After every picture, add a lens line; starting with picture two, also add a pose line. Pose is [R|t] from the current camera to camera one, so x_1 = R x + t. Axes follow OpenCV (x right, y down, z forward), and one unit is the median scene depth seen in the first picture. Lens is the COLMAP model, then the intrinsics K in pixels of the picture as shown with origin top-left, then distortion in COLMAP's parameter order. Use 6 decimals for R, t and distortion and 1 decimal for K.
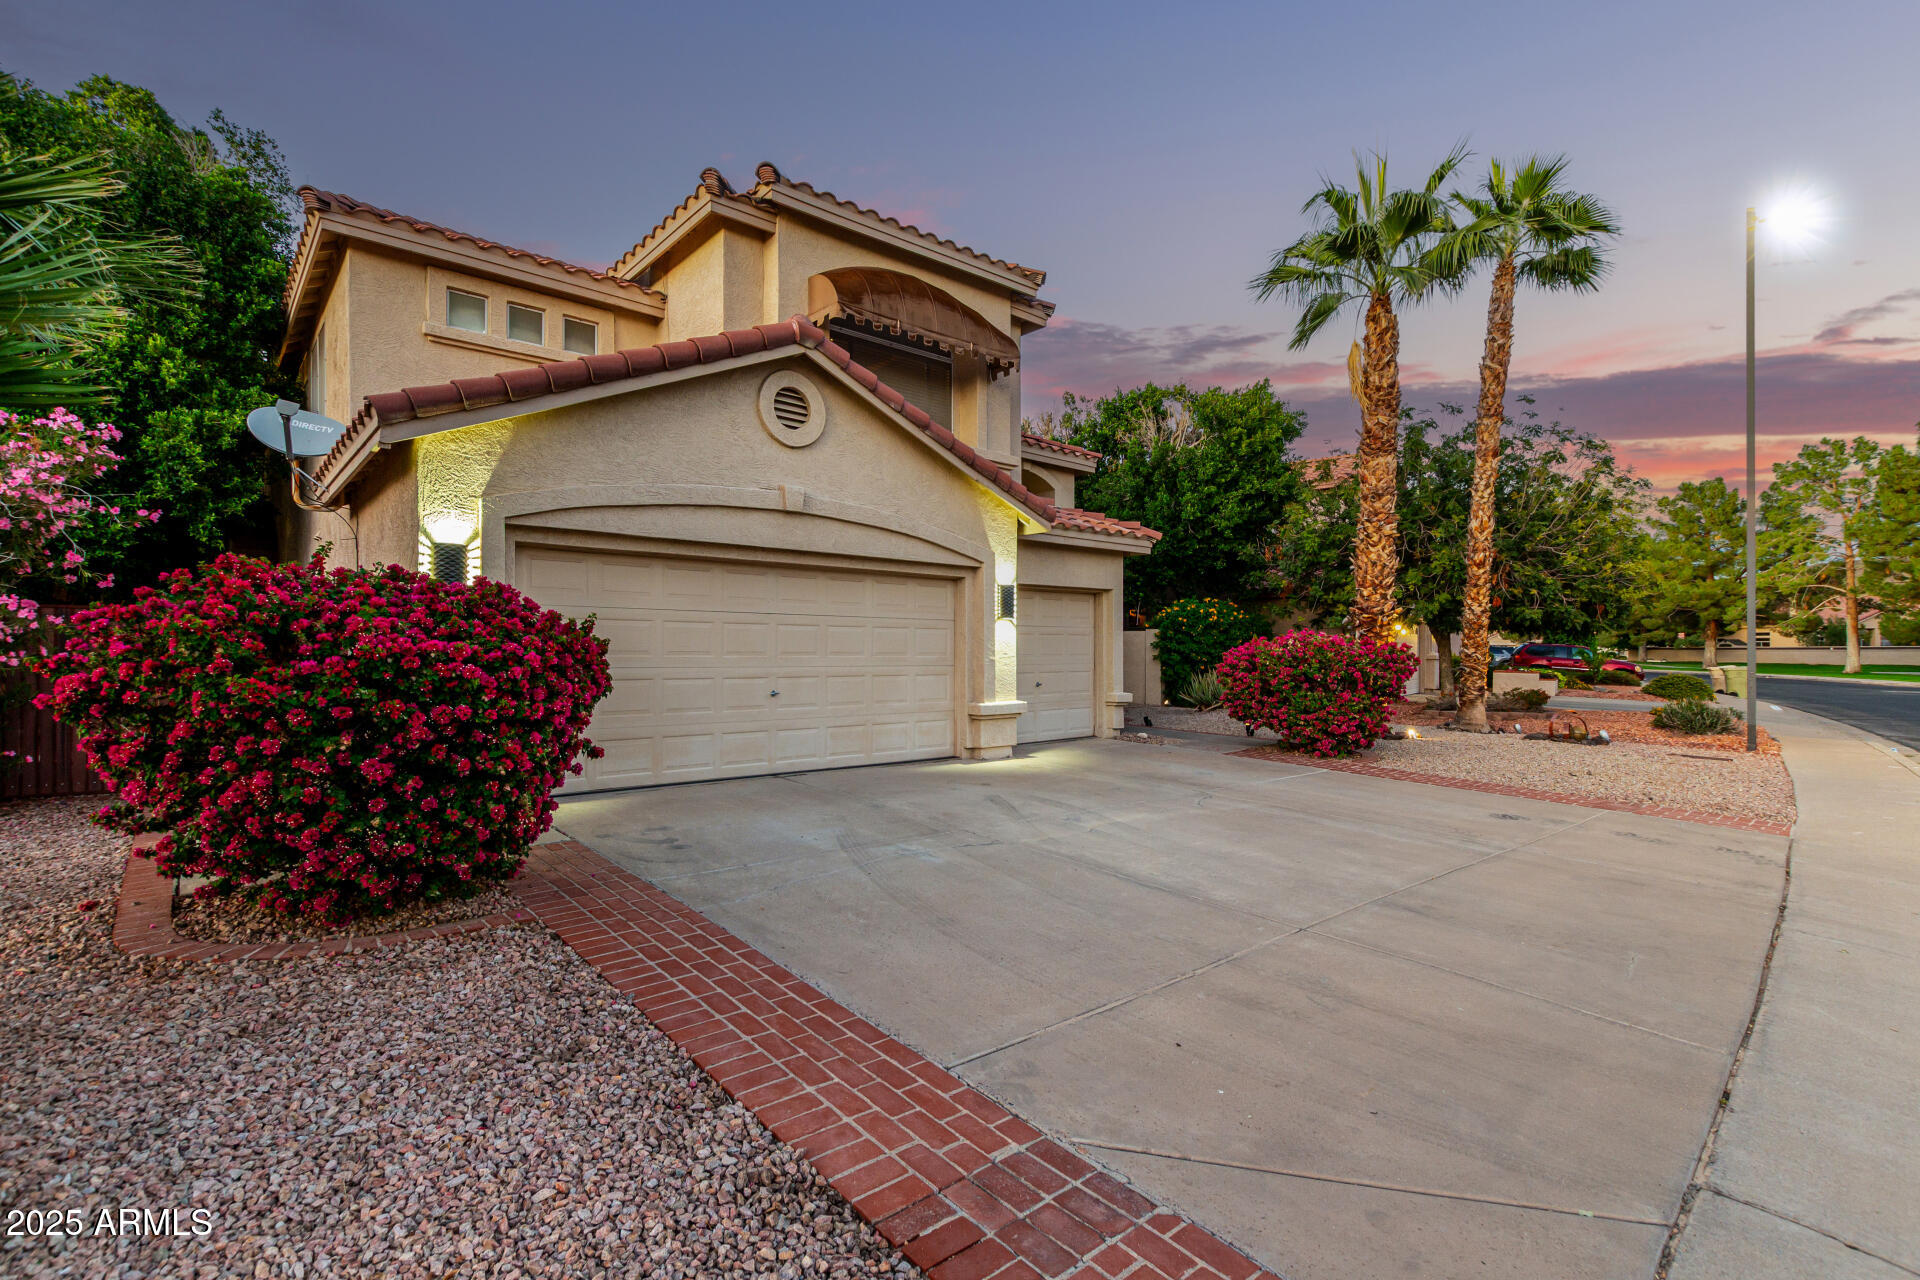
lens RADIAL K [[876.5, 0, 960.5], [0, 876.5, 637.0], [0, 0, 1]] dist [-0.000017, -0.000011]
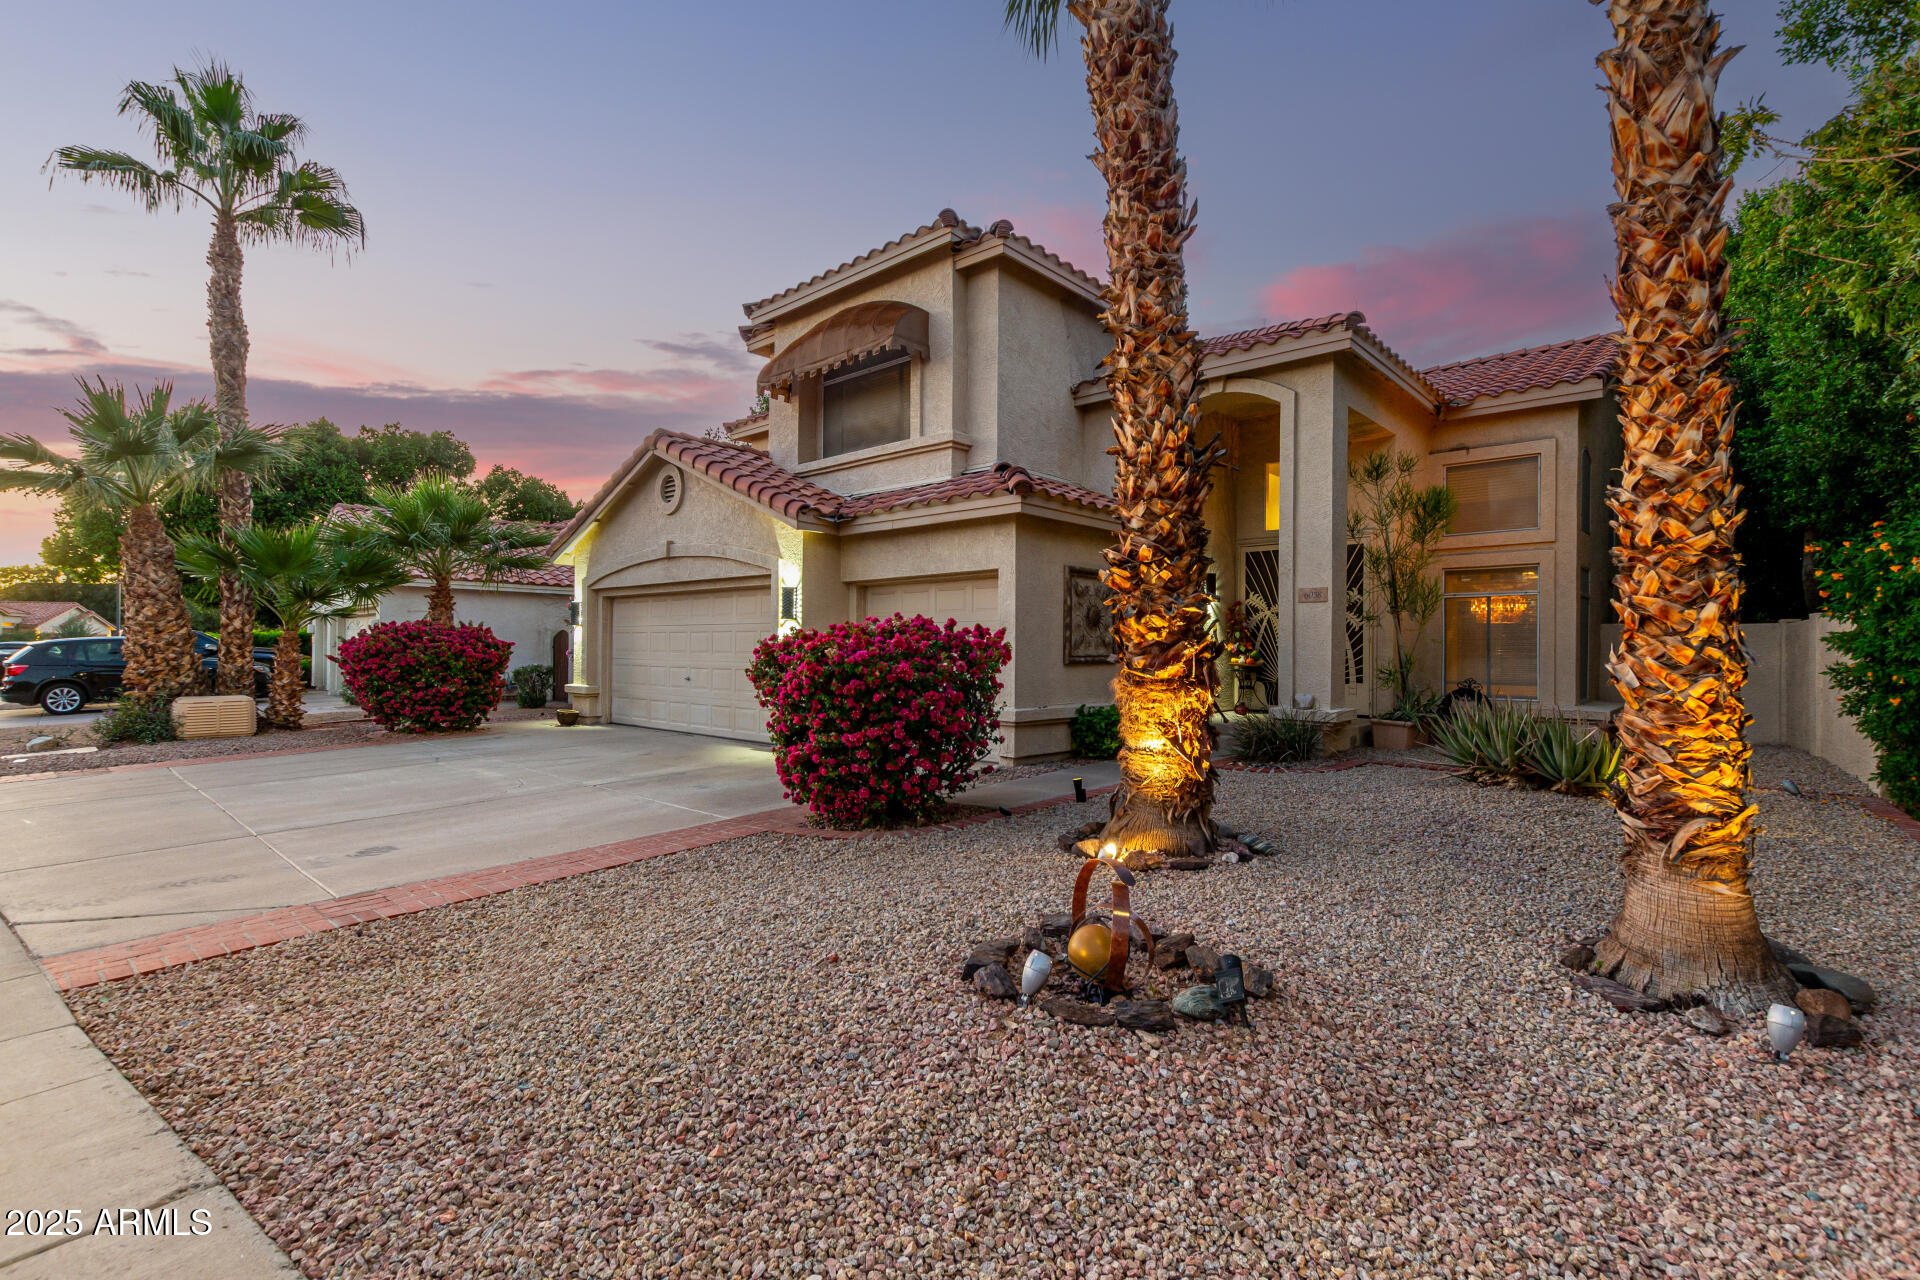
lens RADIAL K [[876.5, 0, 960.5], [0, 876.5, 645.0], [0, 0, 1]] dist [-0.000017, -0.000011]
pose [[0.148007, -0.021088, -0.988761, 1.157404], [0.000640, 0.999774, -0.021227, 0.034022], [0.988986, 0.002509, 0.147987, 1.079793]]
